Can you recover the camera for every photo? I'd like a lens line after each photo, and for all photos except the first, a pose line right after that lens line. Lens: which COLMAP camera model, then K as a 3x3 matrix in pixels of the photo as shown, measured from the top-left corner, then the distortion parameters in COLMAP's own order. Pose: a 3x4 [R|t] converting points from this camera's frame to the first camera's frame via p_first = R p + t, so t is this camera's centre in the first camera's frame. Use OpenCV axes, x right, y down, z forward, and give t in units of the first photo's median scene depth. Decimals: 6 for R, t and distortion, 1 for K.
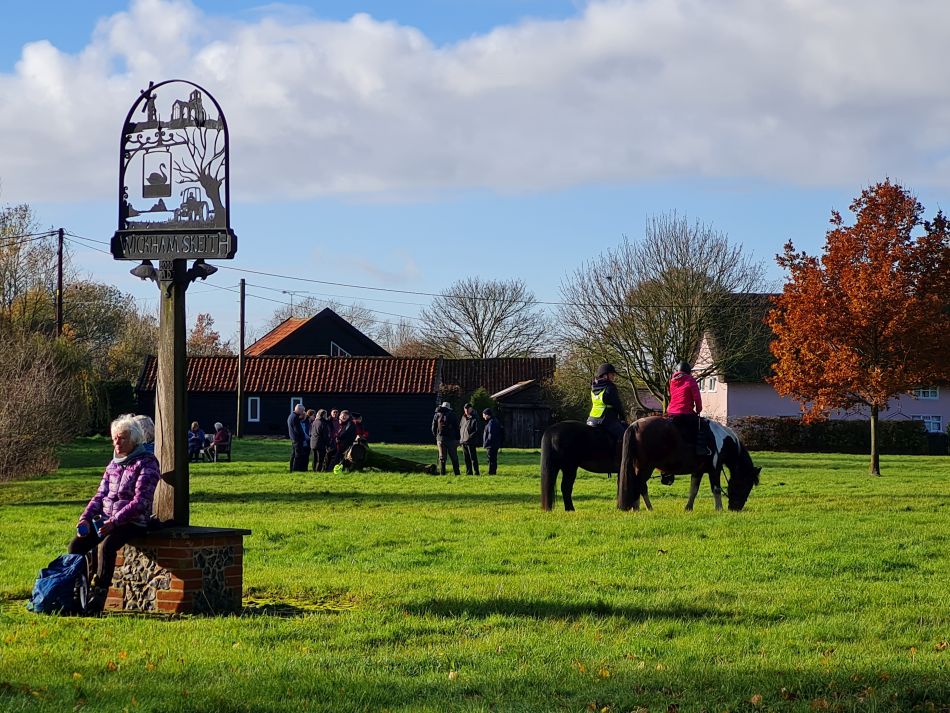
lens RADIAL K [[1788.0, 0, 475.0], [0, 1788.0, 356.5], [0, 0, 1]] dist [0.141357, 0.242555]
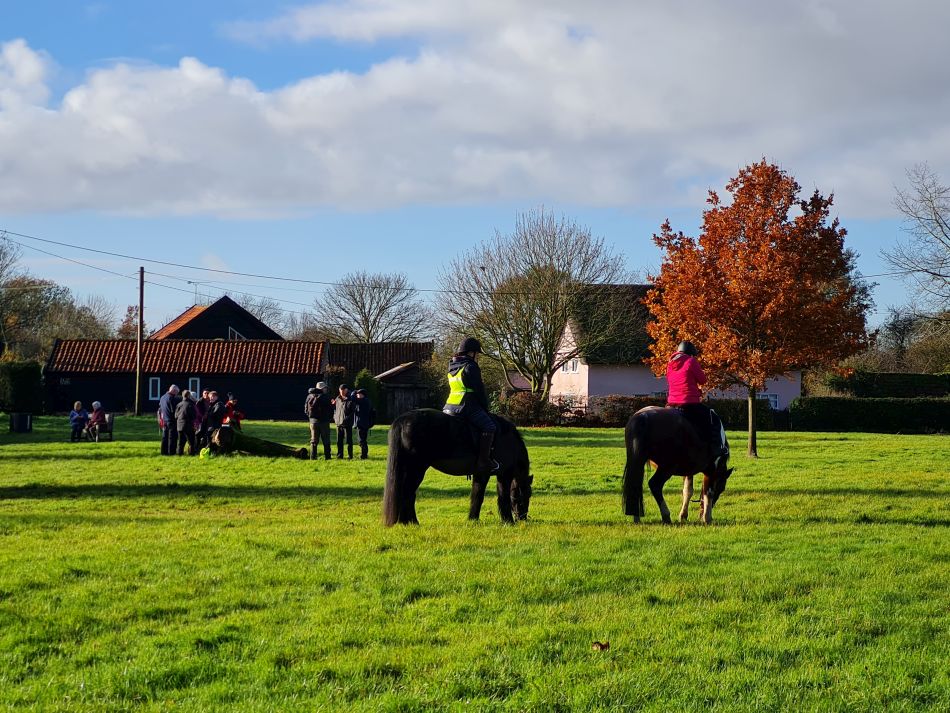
lens RADIAL K [[2107.3, 0, 475.0], [0, 2107.3, 356.5], [0, 0, 1]] dist [0.006760, 0.033121]
pose [[0.997720, 0.001651, 0.067465, -0.015391], [-0.002457, 0.999927, 0.011863, -0.005204], [-0.067441, -0.012002, 0.997651, -0.268654]]
